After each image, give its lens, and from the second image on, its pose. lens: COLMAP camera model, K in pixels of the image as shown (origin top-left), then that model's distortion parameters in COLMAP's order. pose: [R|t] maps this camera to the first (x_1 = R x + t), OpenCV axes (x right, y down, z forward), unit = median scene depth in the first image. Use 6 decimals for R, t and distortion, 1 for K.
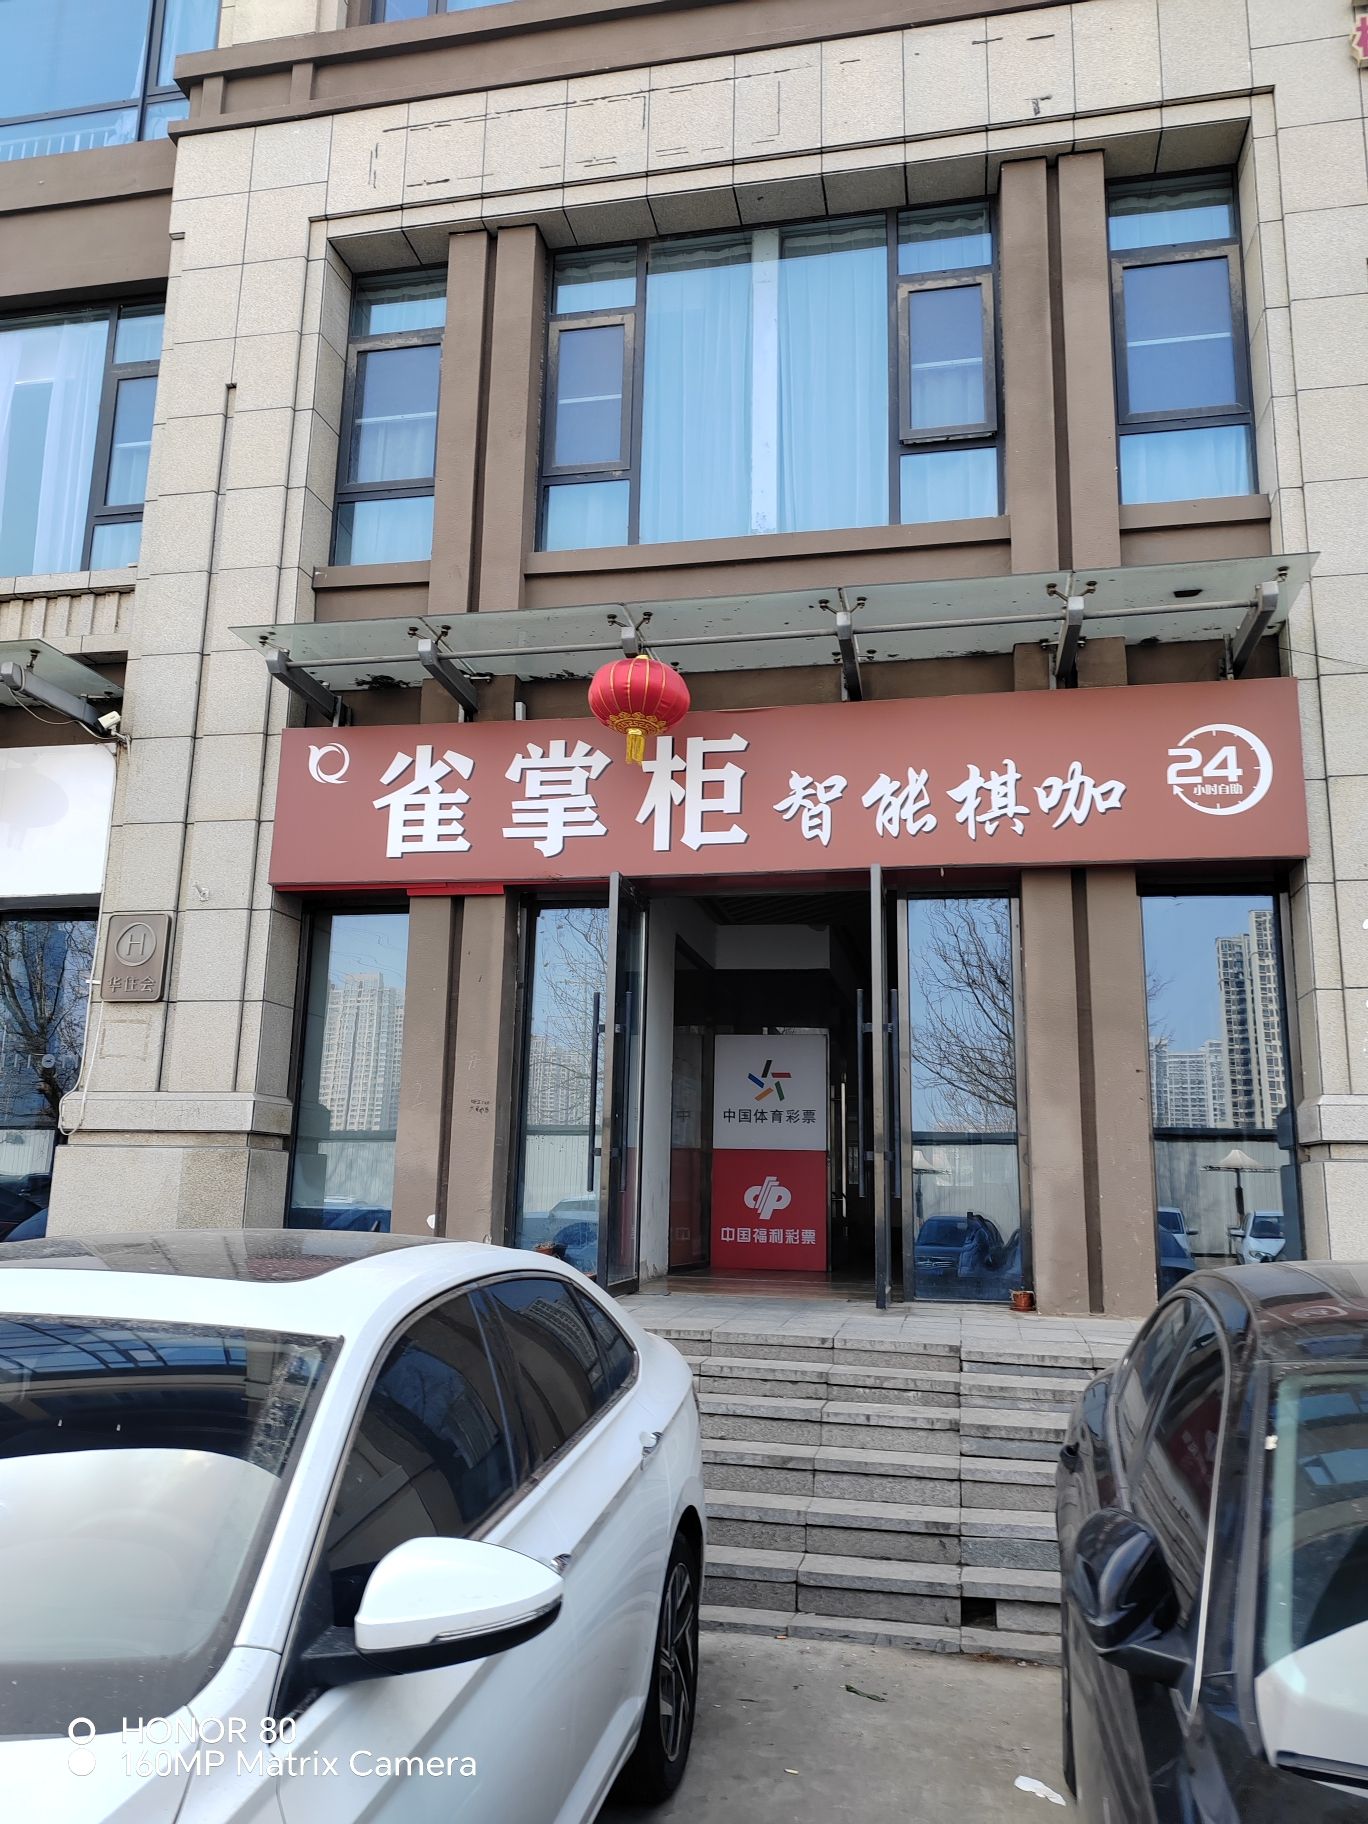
lens RADIAL K [[1429.0, 0, 680.0], [0, 1429.0, 928.0], [0, 0, 1]] dist [0.042873, -0.041691]
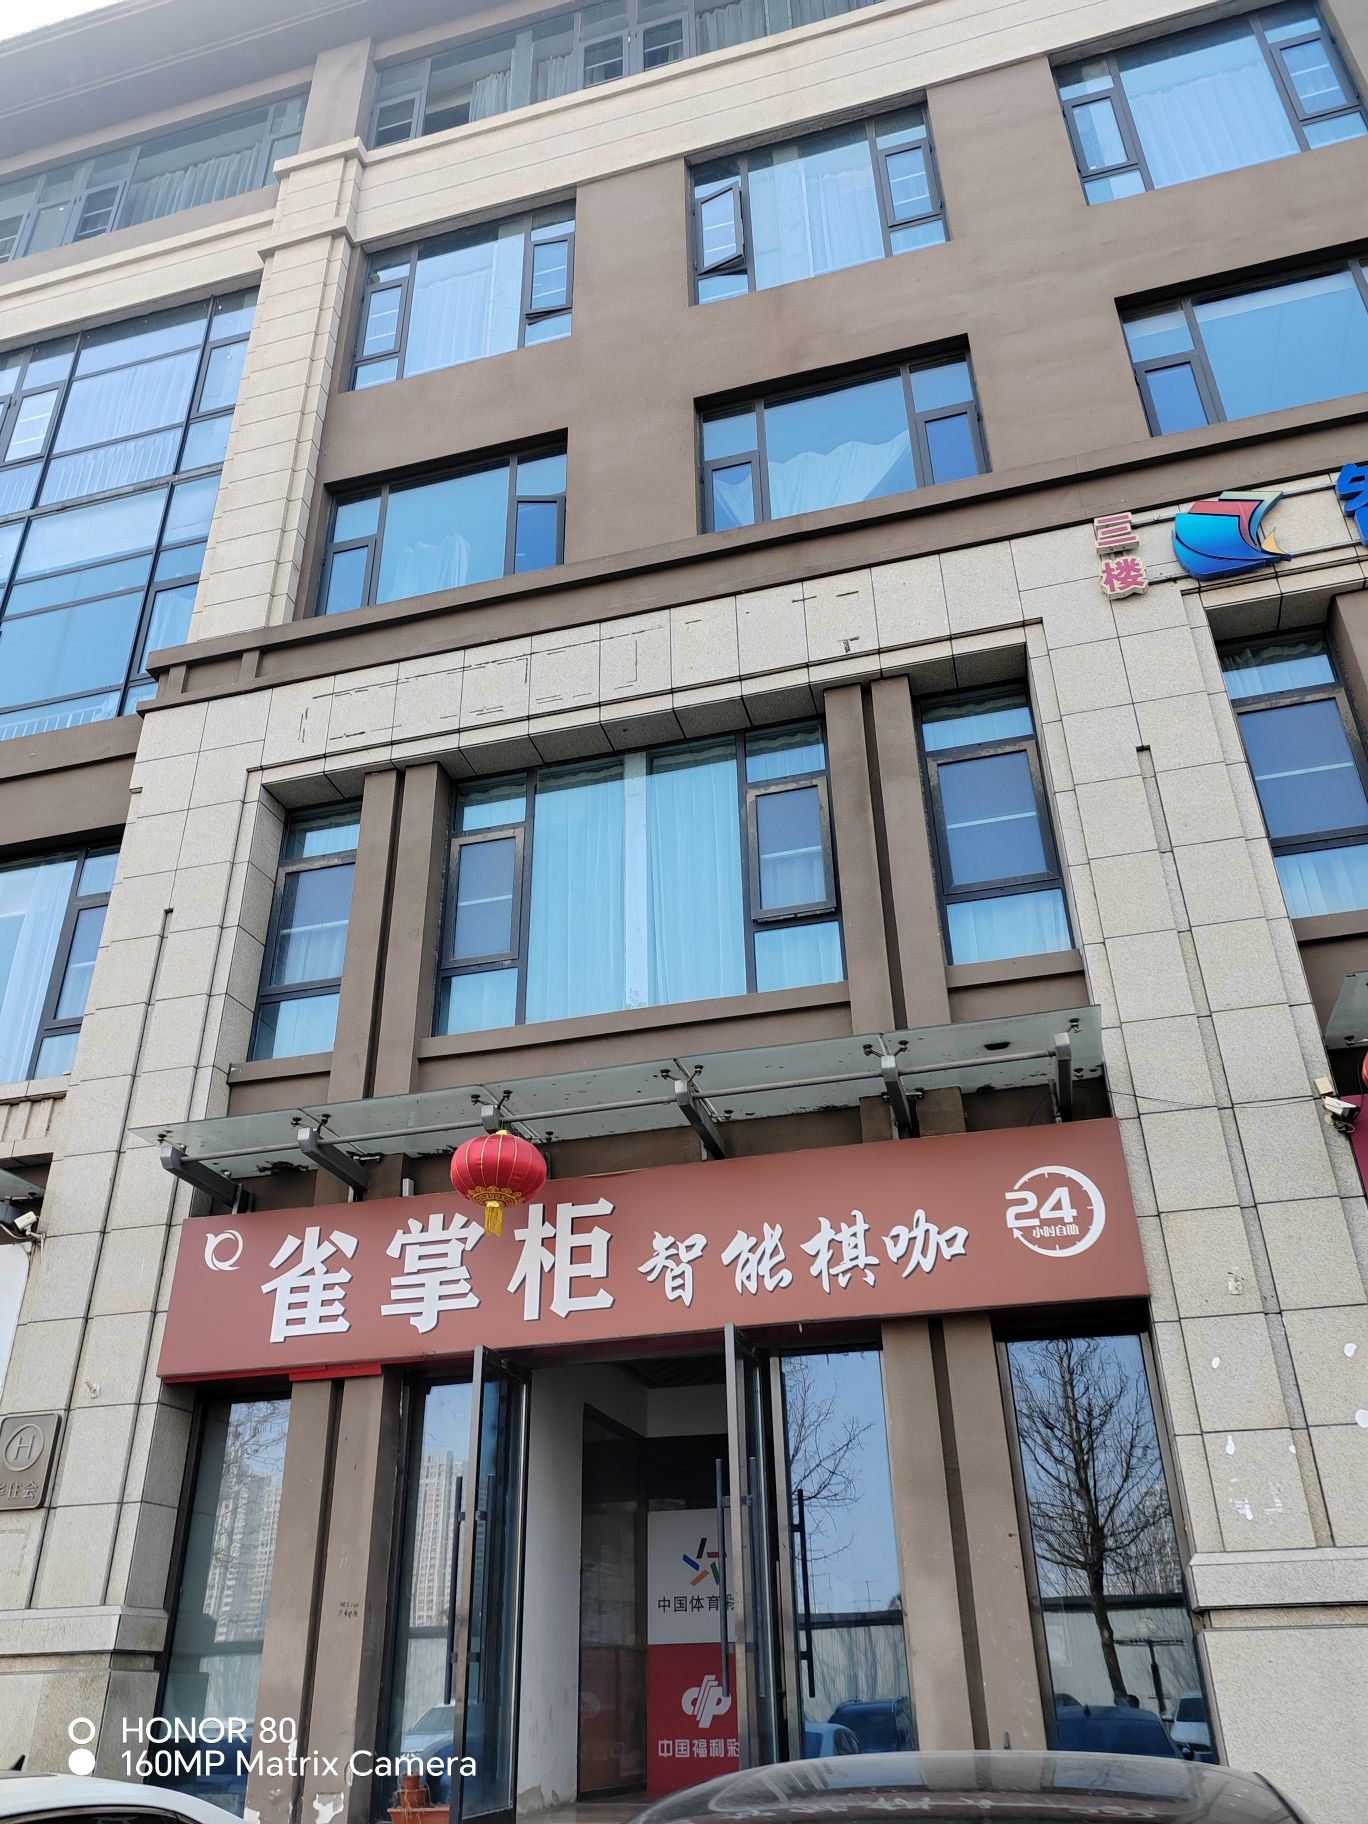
lens RADIAL K [[1429.0, 0, 688.1], [0, 1429.0, 904.2], [0, 0, 1]] dist [0.042873, -0.041691]
pose [[0.997416, -0.064341, -0.031964, 0.139534], [0.050997, 0.947452, -0.315807, -0.006124], [0.050604, 0.313360, 0.948285, -0.049789]]
